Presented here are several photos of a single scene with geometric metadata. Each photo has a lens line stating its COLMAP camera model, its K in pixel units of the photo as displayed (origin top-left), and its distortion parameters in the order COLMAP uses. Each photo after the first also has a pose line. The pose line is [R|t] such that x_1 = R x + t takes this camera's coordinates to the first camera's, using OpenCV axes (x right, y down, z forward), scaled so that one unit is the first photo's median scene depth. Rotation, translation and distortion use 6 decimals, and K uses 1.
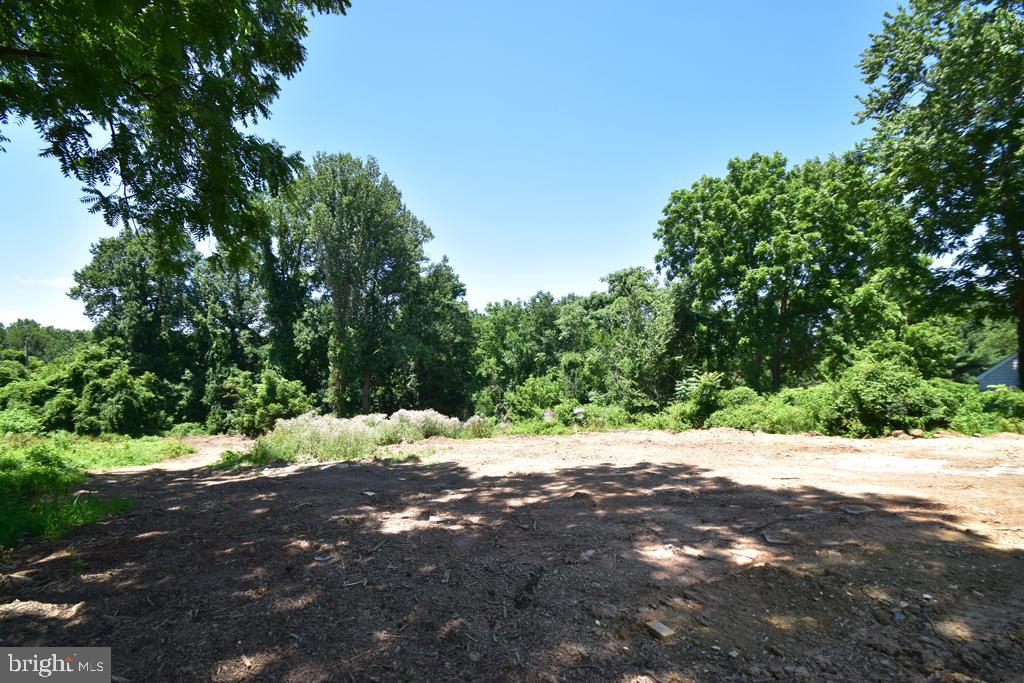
lens RADIAL K [[435.8, 0, 512.5], [0, 435.8, 366.9], [0, 0, 1]] dist [0.000432, -0.014325]
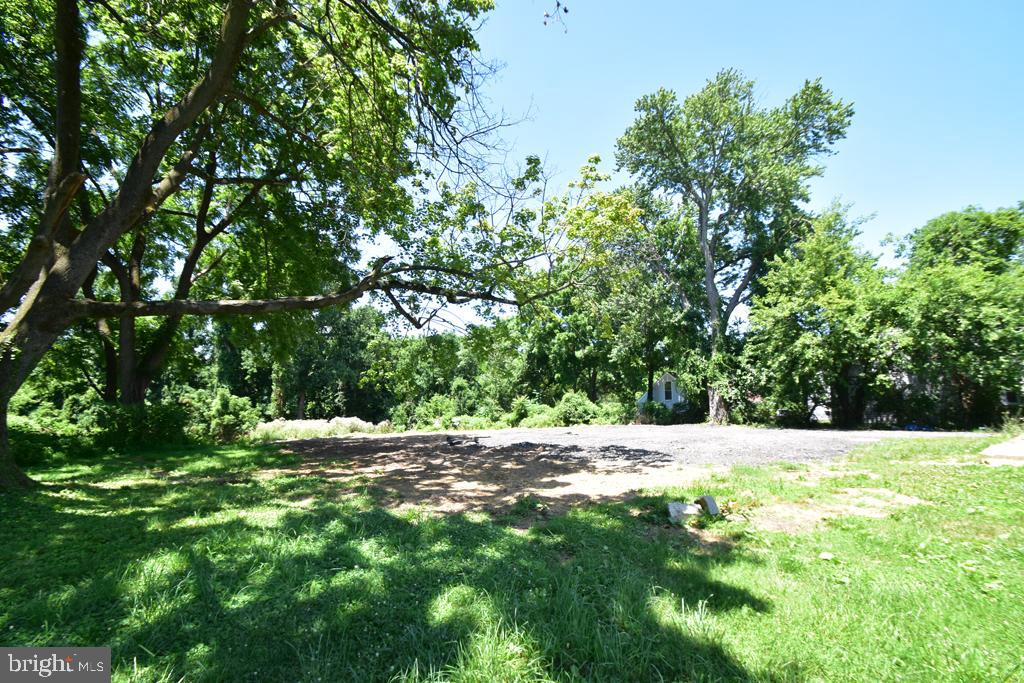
lens RADIAL K [[435.8, 0, 512.5], [0, 435.8, 366.9], [0, 0, 1]] dist [0.000432, -0.014325]
pose [[0.987542, 0.018844, 0.156224, 0.072524], [-0.013444, 0.999277, -0.035551, -0.021952], [-0.156781, 0.033007, 0.987082, -0.375036]]
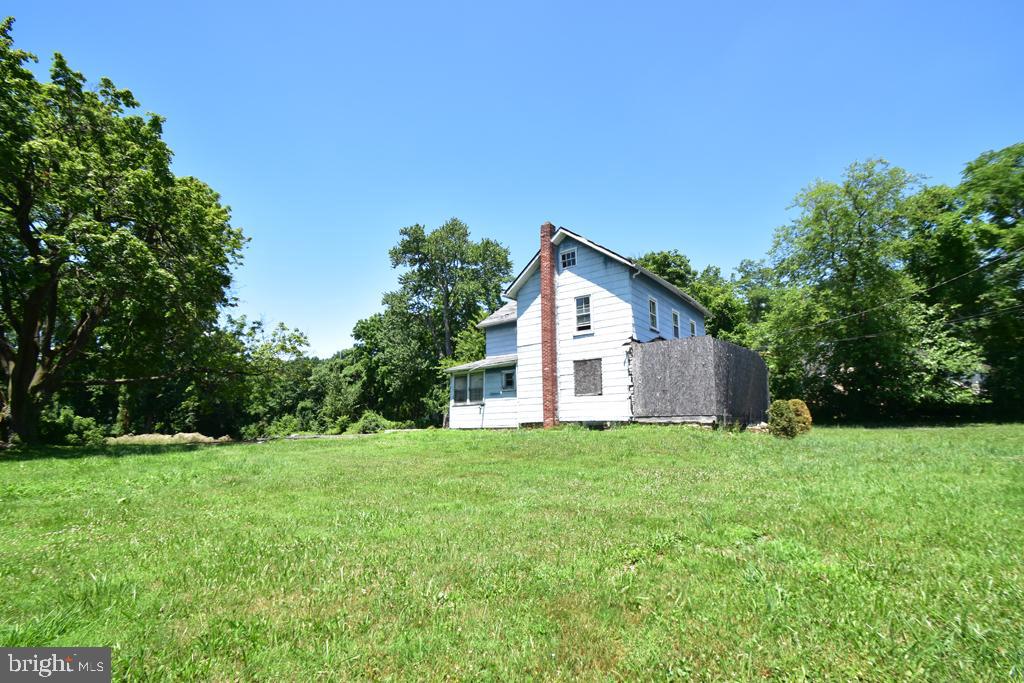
lens RADIAL K [[435.8, 0, 512.5], [0, 435.8, 366.9], [0, 0, 1]] dist [0.000432, -0.014325]
pose [[0.919287, 0.045389, 0.390962, 0.187005], [-0.013089, 0.996304, -0.084891, -0.029753], [-0.393371, 0.072922, 0.916483, -0.767162]]
